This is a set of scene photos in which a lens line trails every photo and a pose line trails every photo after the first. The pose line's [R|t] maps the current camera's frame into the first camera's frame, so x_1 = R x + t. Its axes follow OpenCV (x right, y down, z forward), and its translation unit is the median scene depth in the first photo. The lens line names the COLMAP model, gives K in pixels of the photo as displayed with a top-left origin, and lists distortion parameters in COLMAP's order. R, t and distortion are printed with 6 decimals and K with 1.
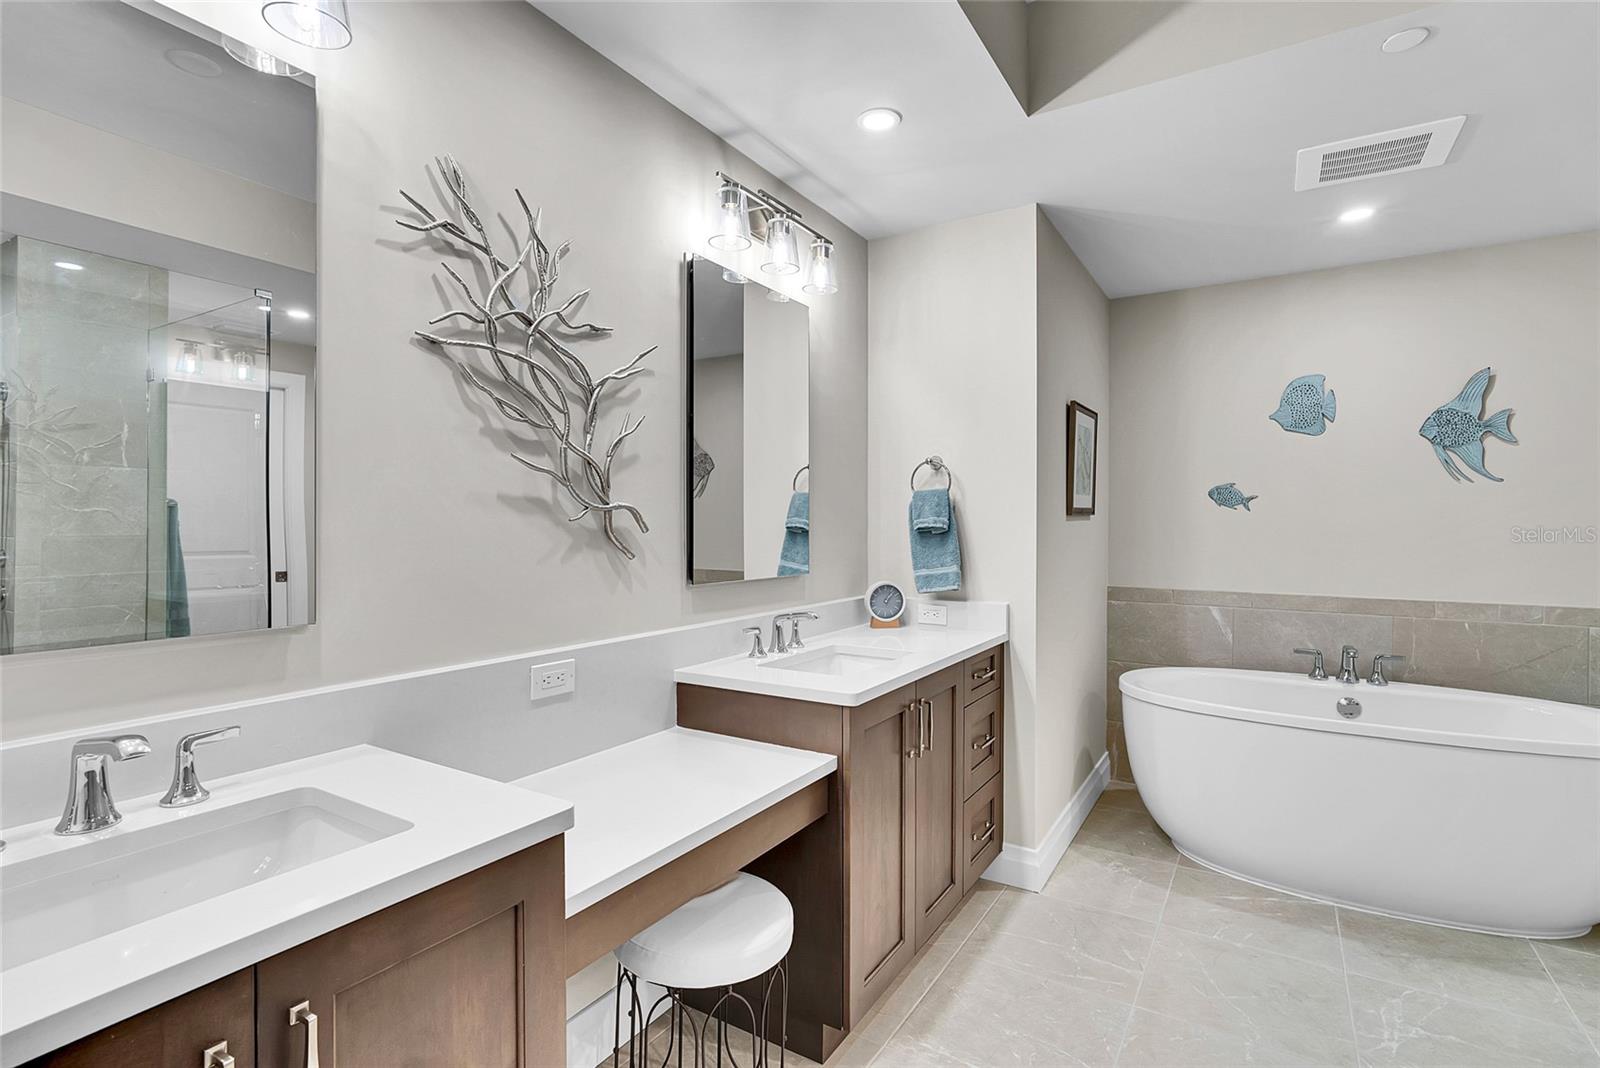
lens RADIAL K [[757.9, 0, 801.4], [0, 757.9, 532.6], [0, 0, 1]] dist [-0.004837, 0.000957]
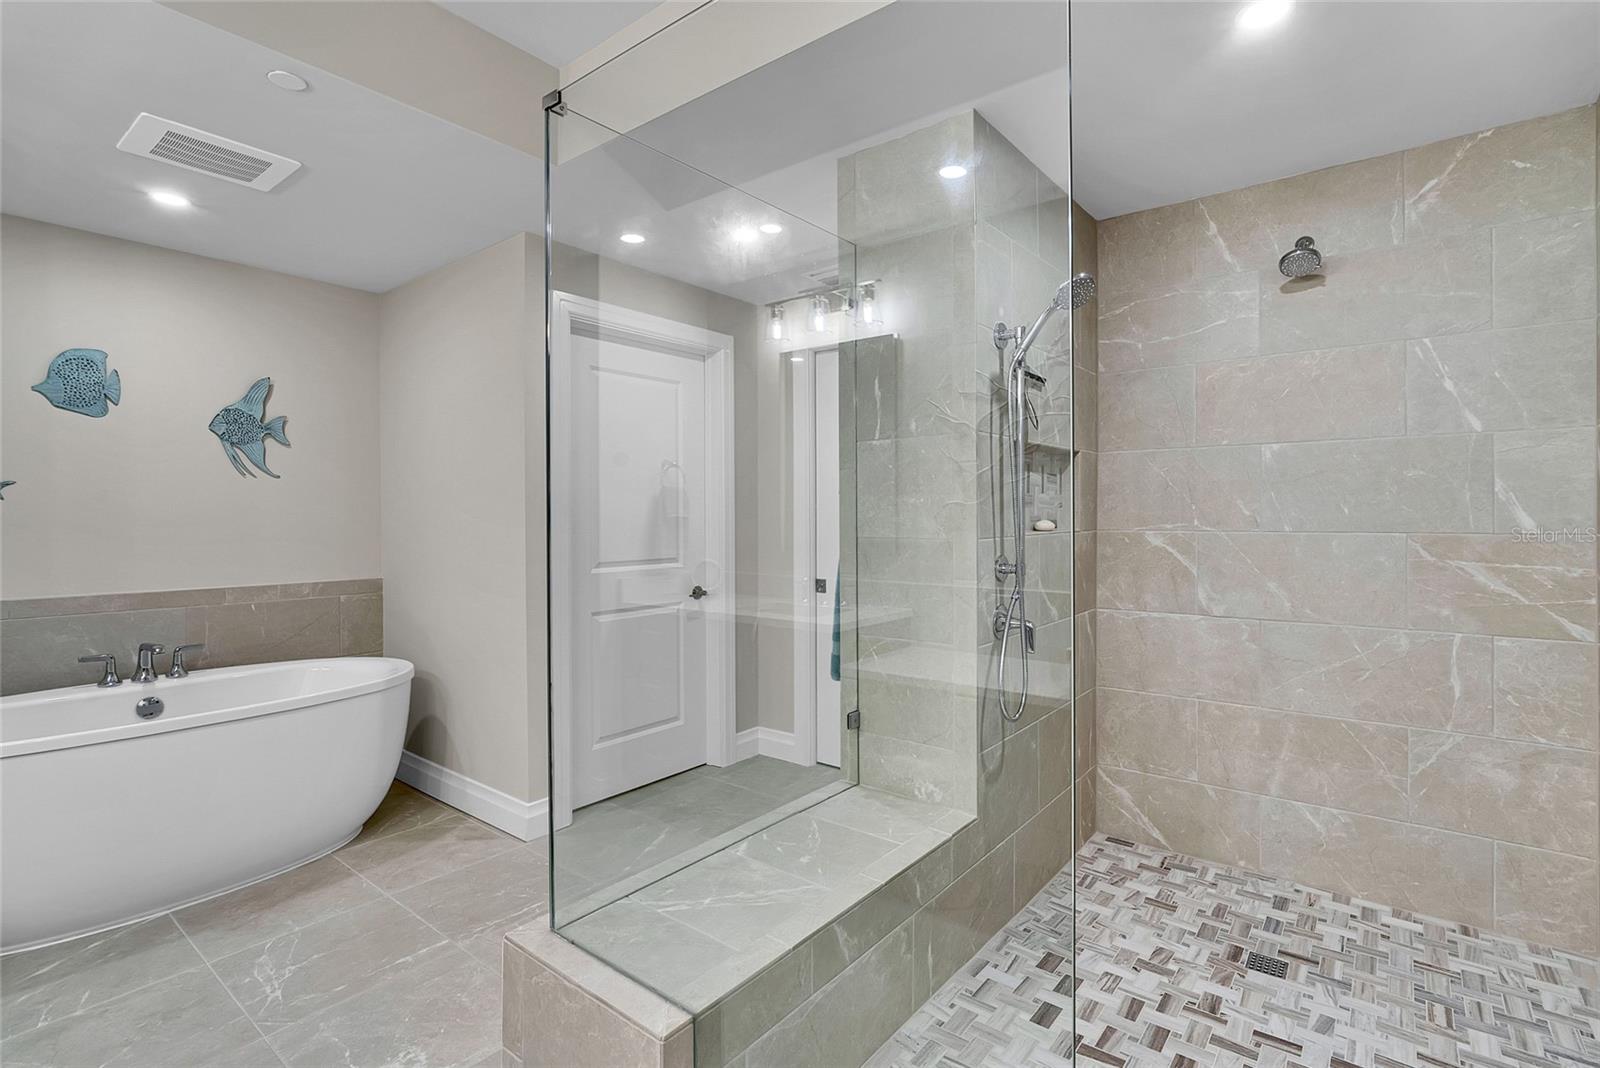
lens RADIAL K [[757.9, 0, 800.4], [0, 757.9, 520.2], [0, 0, 1]] dist [-0.004837, 0.000957]
pose [[0.116450, -0.010237, 0.993144, -0.133261], [0.014430, 0.999859, 0.008614, -0.001618], [-0.993092, 0.013328, 0.116581, 0.074608]]
